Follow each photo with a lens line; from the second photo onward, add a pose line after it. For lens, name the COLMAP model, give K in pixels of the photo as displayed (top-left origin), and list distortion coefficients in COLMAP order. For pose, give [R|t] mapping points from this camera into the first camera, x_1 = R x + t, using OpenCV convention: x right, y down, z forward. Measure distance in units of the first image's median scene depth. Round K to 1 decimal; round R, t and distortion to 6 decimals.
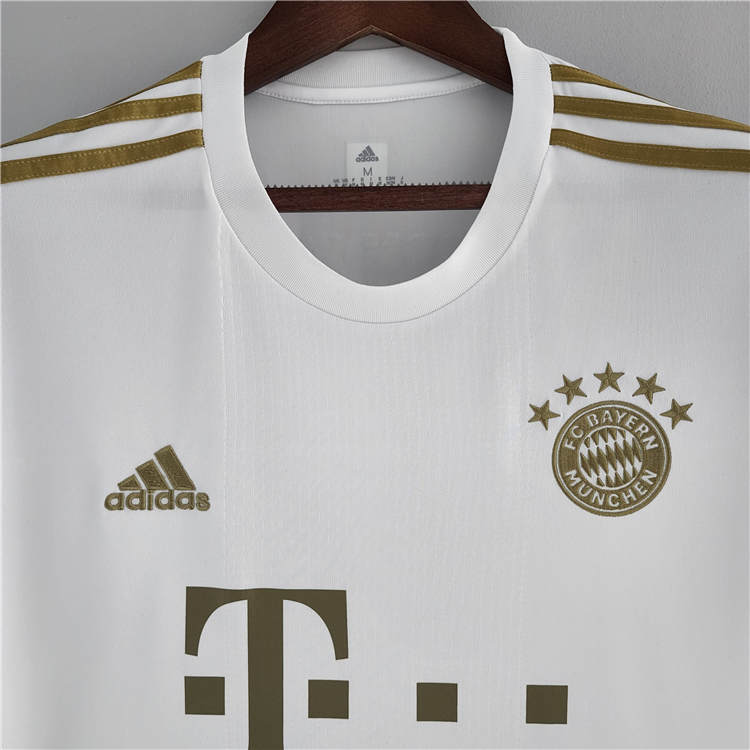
lens RADIAL K [[692.7, 0, 375.0], [0, 692.7, 375.0], [0, 0, 1]] dist [0.011391, 0.012348]
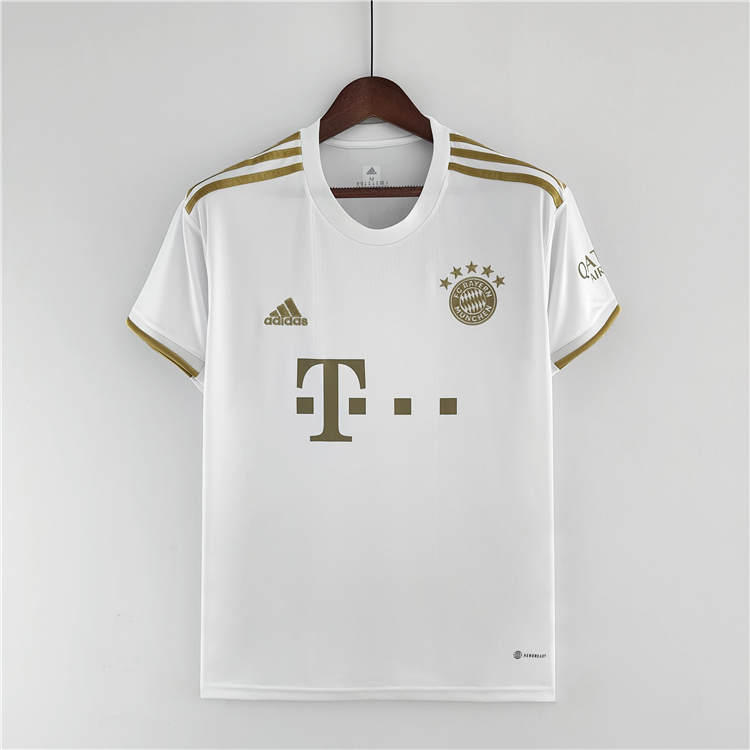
lens RADIAL K [[677.4, 0, 375.0], [0, 677.4, 375.0], [0, 0, 1]] dist [0.097121, 0.000756]
pose [[0.999836, -0.008321, 0.016071, -0.044962], [0.007397, 0.998363, 0.056710, 0.240605], [-0.016516, -0.056582, 0.998261, -1.387560]]
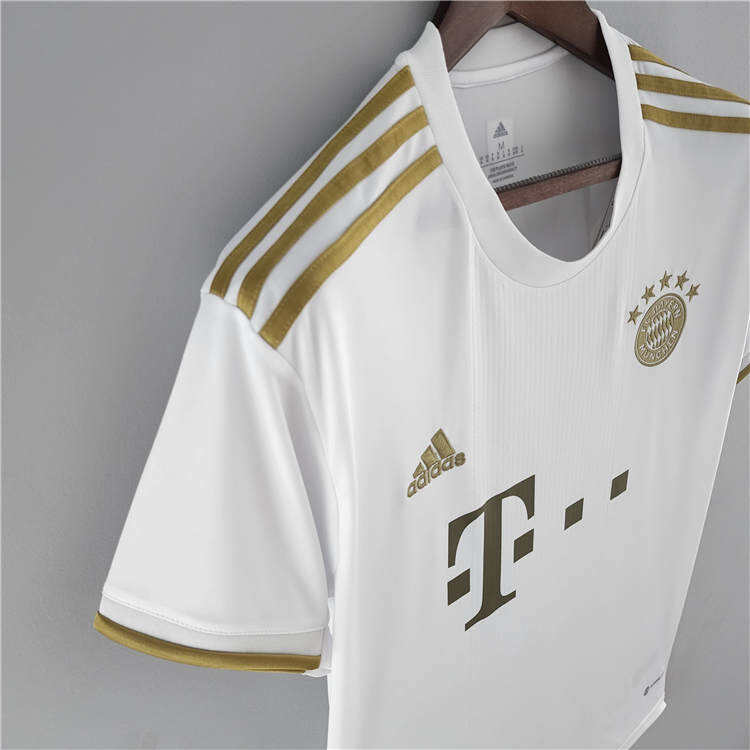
lens RADIAL K [[692.7, 0, 375.0], [0, 692.7, 375.0], [0, 0, 1]] dist [0.011391, 0.012348]
pose [[0.781717, -0.327749, 0.530565, -0.987274], [0.134663, 0.919405, 0.369541, -0.435559], [-0.608921, -0.217429, 0.762850, 0.196815]]
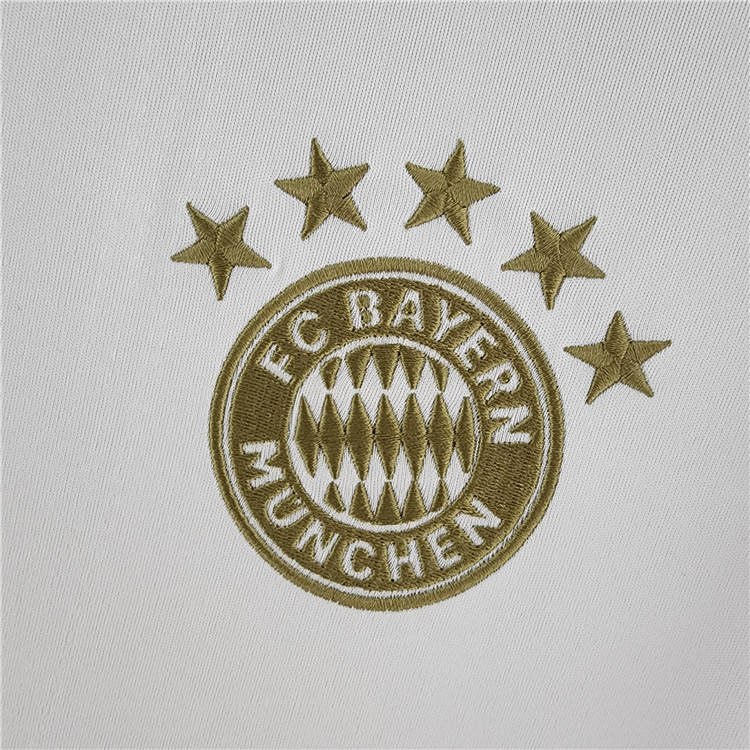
lens RADIAL K [[549.9, 0, 375.0], [0, 549.9, 375.0], [0, 0, 1]] dist [0.002712, 0.000549]
pose [[0.955068, 0.282639, 0.089218, 0.302503], [-0.287092, 0.957002, 0.041537, 0.081706], [-0.073642, -0.065284, 0.995146, 0.740560]]
